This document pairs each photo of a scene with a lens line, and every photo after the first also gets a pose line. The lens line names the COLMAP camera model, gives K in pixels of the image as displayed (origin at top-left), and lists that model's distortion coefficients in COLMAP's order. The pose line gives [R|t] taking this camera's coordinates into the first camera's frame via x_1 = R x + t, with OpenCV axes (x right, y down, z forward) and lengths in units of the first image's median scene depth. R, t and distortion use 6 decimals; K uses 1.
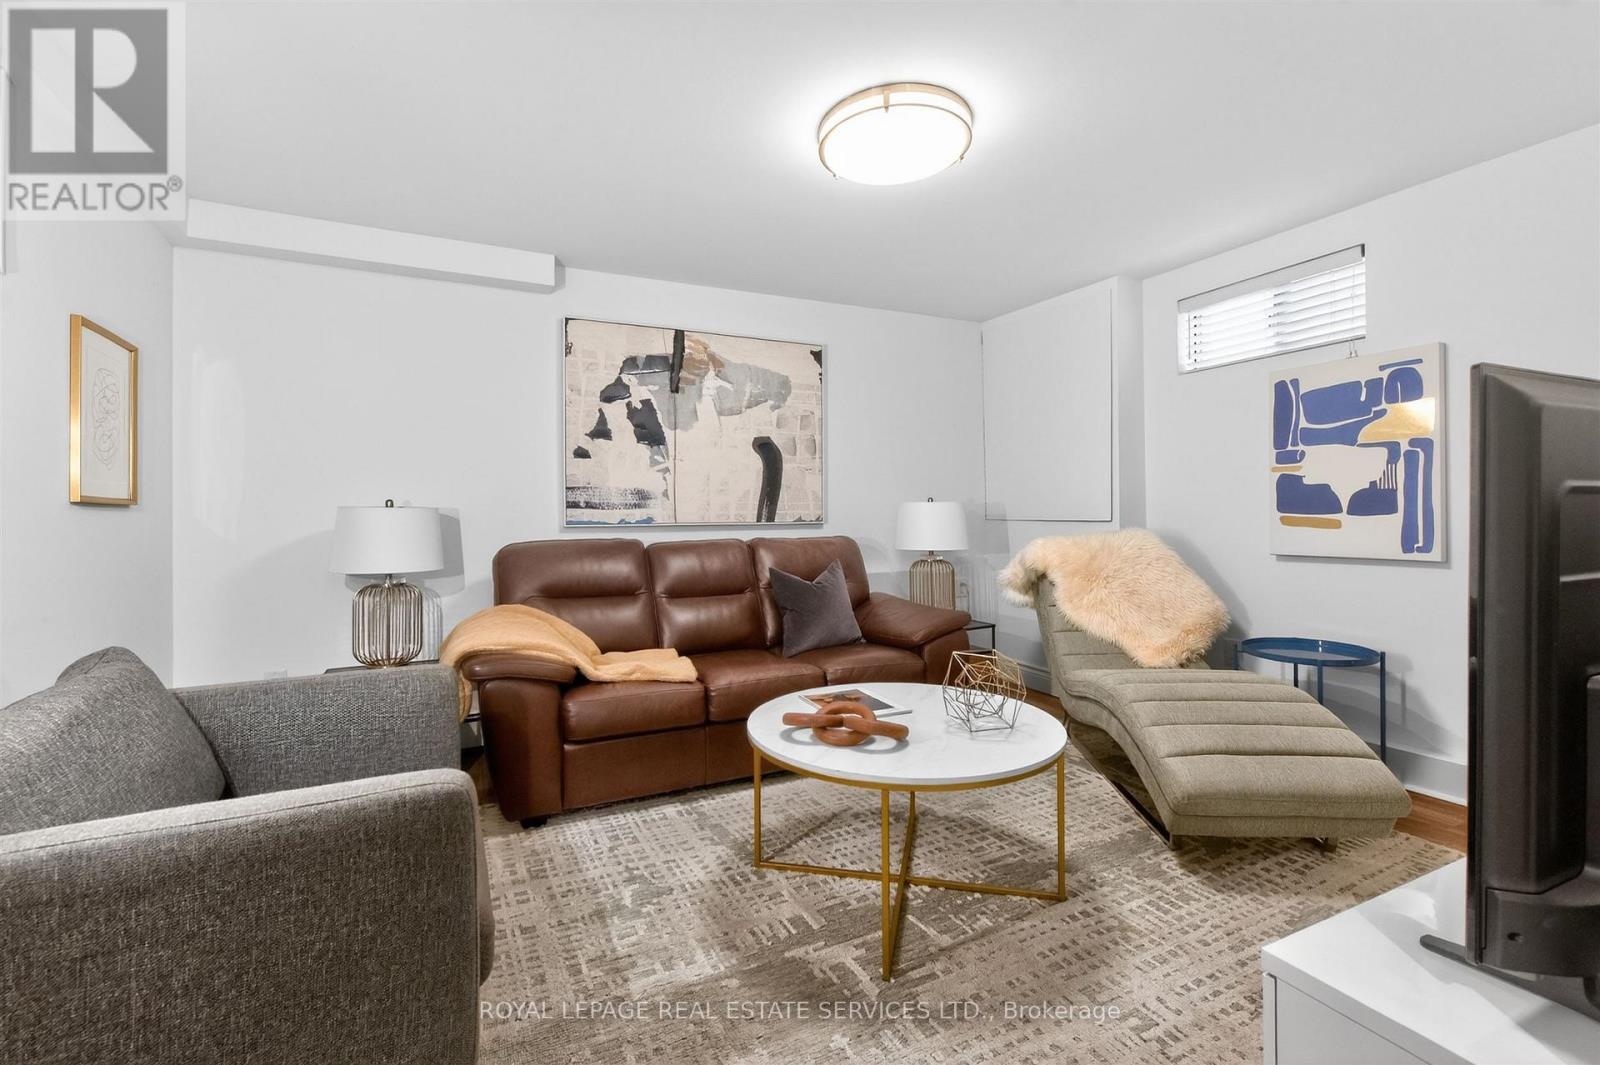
lens RADIAL K [[726.3, 0, 795.3], [0, 726.3, 506.2], [0, 0, 1]] dist [0.002765, -0.001659]
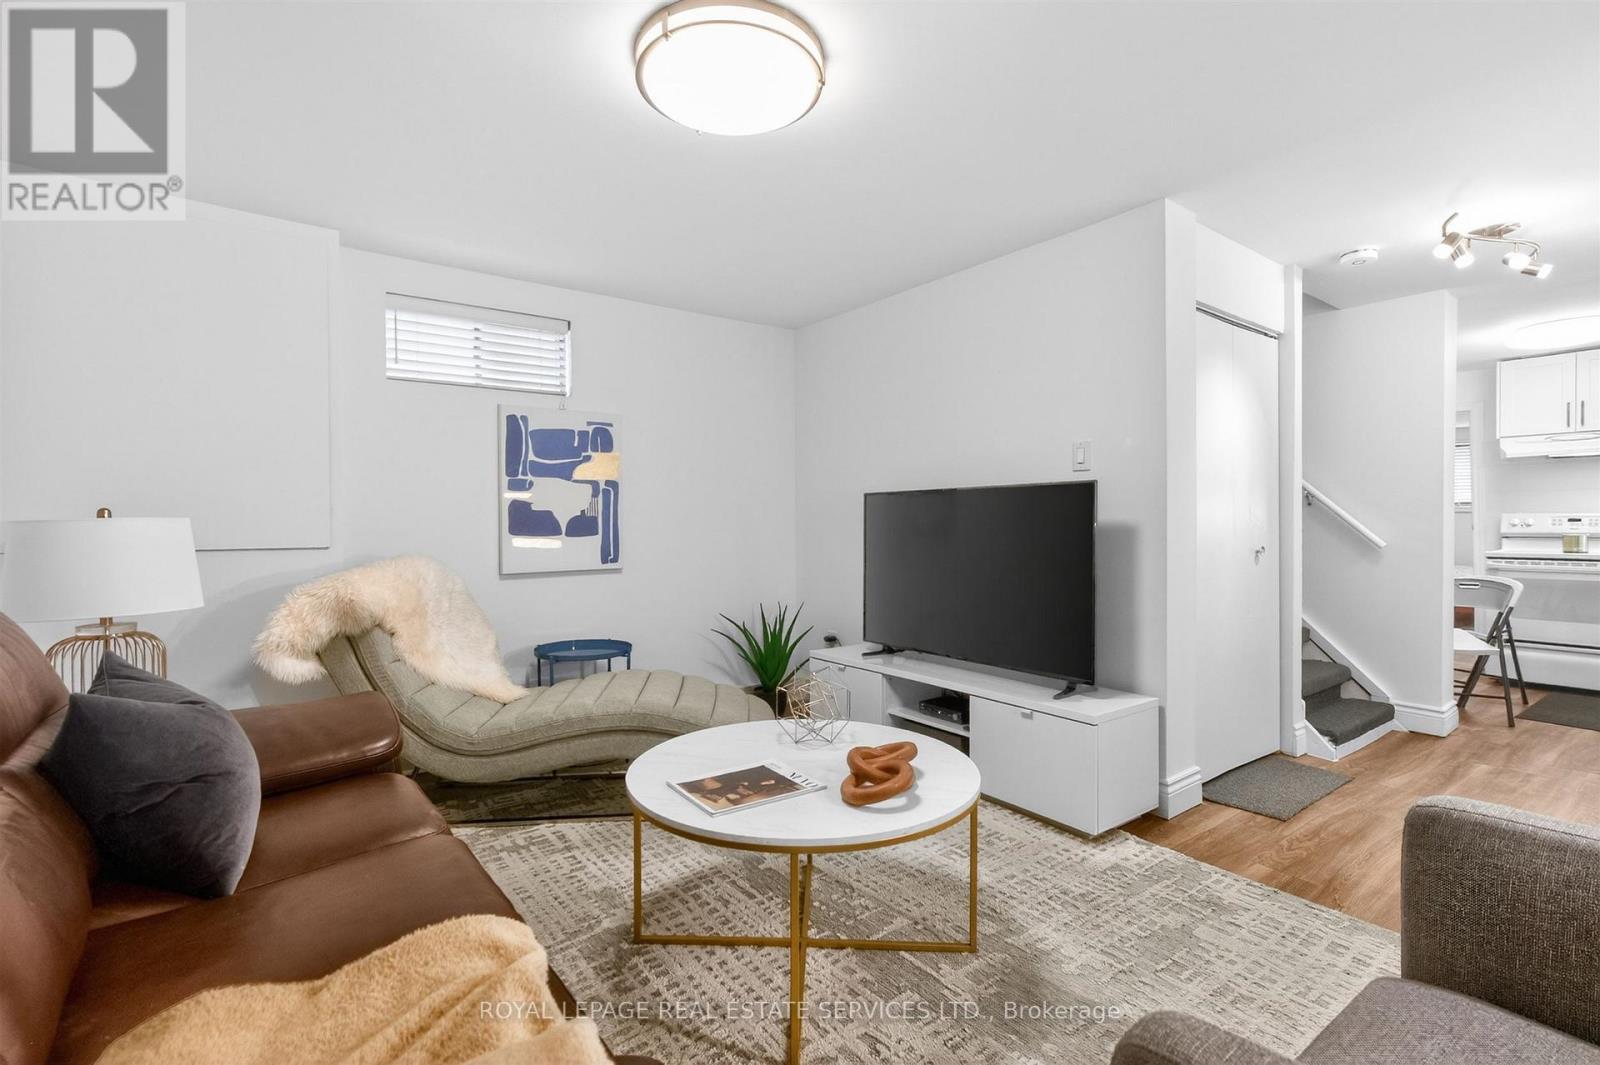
lens RADIAL K [[726.3, 0, 803.2], [0, 726.3, 530.5], [0, 0, 1]] dist [0.002765, -0.001659]
pose [[-0.196266, 0.005153, 0.980537, -0.530750], [0.001241, 0.999987, -0.005007, 0.008458], [-0.980550, 0.000234, -0.196269, 0.854323]]
